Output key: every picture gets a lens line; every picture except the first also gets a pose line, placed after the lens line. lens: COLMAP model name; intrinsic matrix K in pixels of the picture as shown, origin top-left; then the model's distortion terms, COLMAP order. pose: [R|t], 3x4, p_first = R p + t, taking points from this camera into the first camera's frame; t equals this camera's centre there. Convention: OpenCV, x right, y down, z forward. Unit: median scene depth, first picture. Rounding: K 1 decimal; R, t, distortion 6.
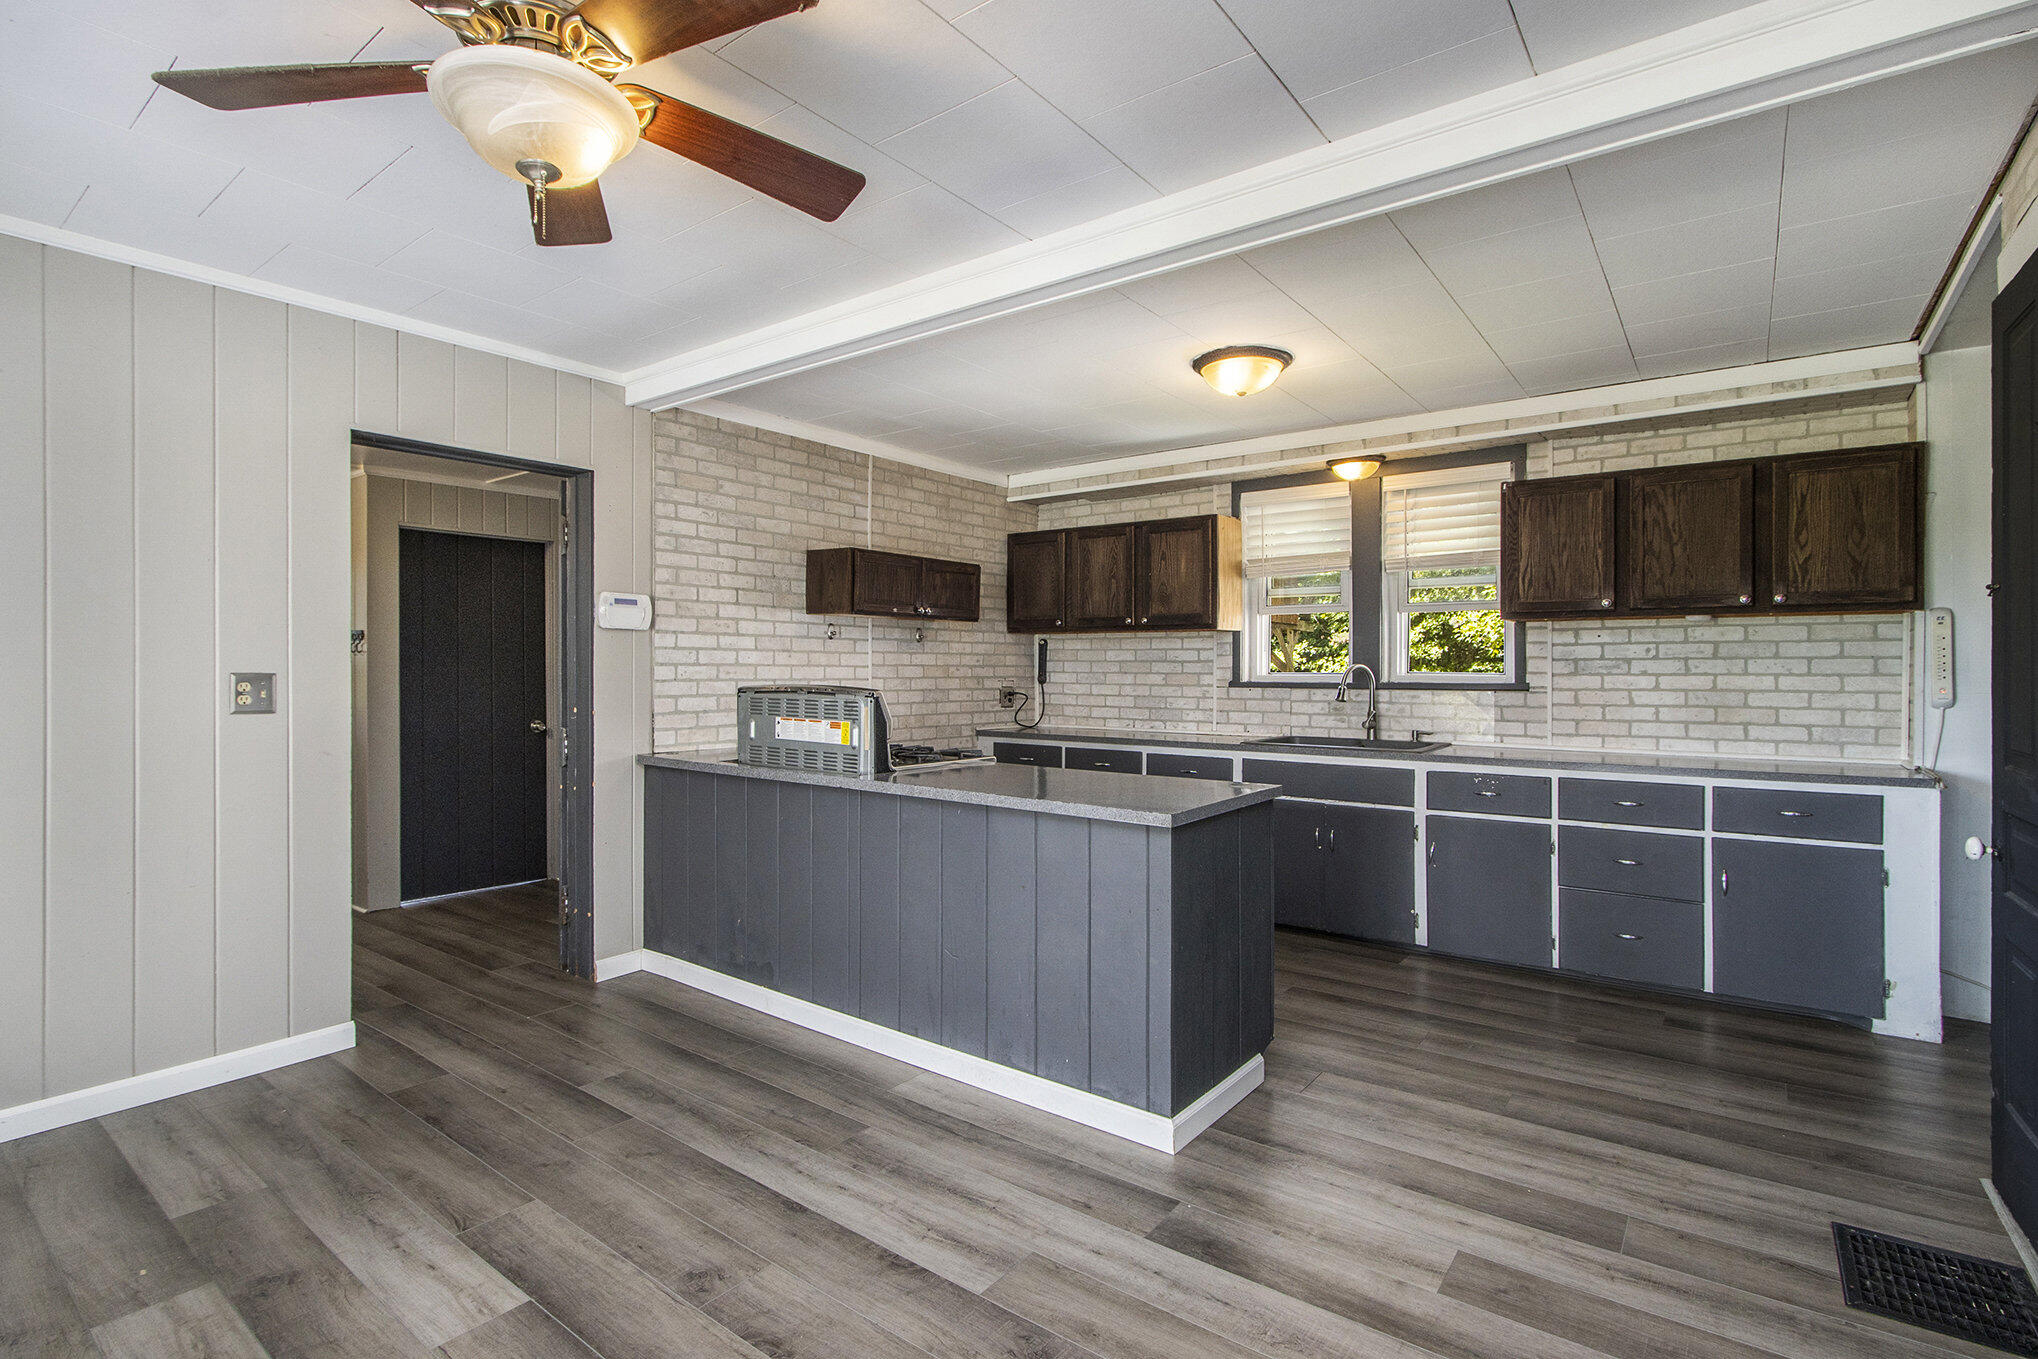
lens RADIAL K [[993.1, 0, 1049.5], [0, 993.1, 670.5], [0, 0, 1]] dist [-0.002438, -0.000094]
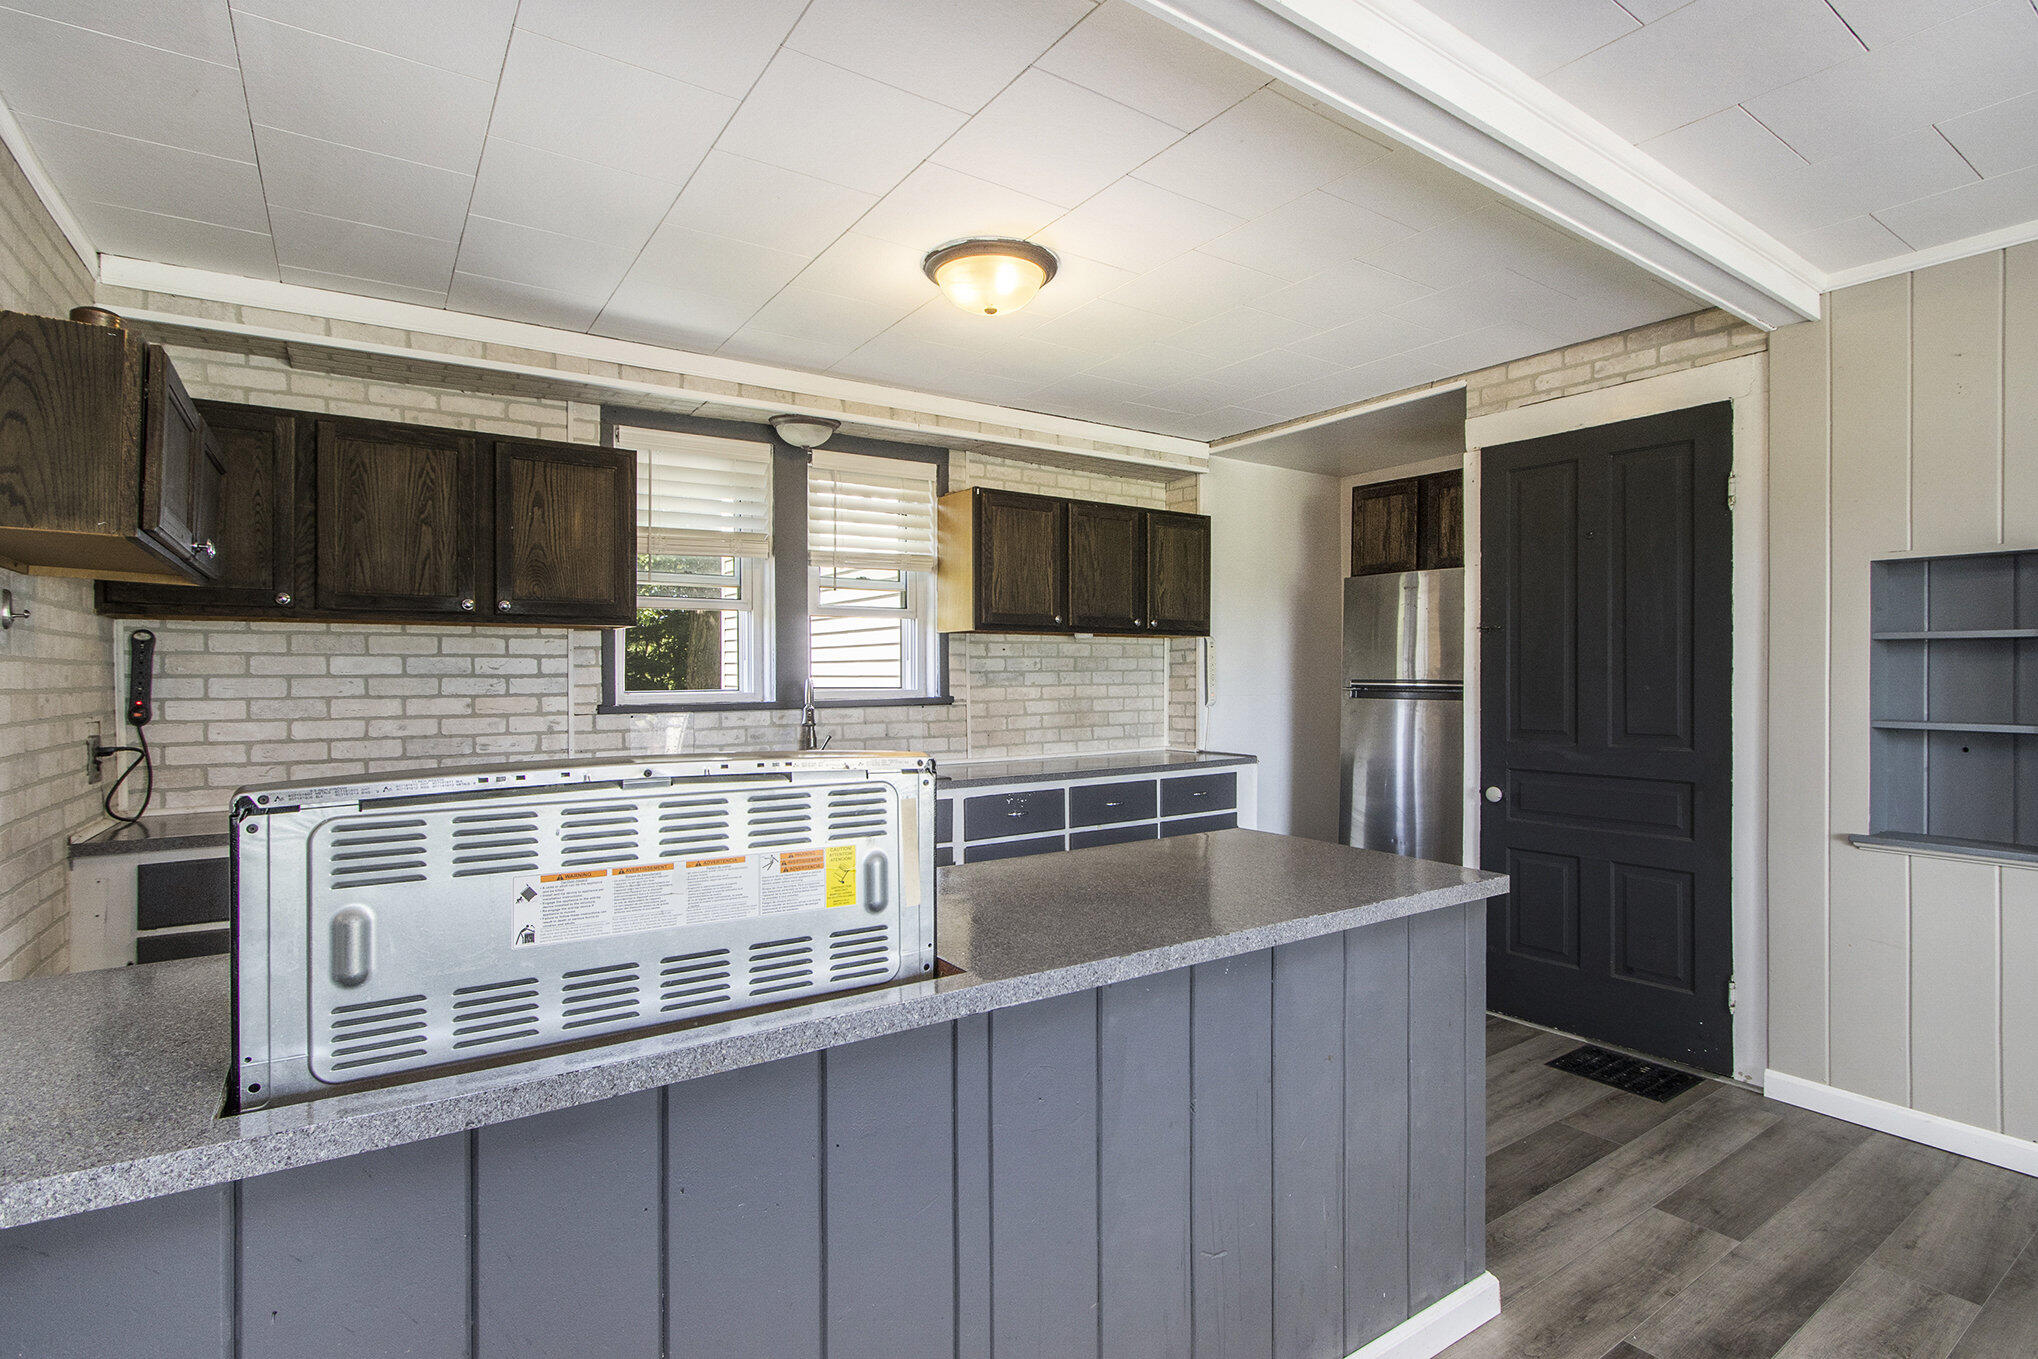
lens RADIAL K [[993.1, 0, 1049.5], [0, 993.1, 670.5], [0, 0, 1]] dist [-0.002438, -0.000094]
pose [[0.334154, -0.000774, 0.942518, -0.418060], [0.008879, 0.999958, -0.002327, -0.009964], [-0.942477, 0.009146, 0.334147, 0.614360]]
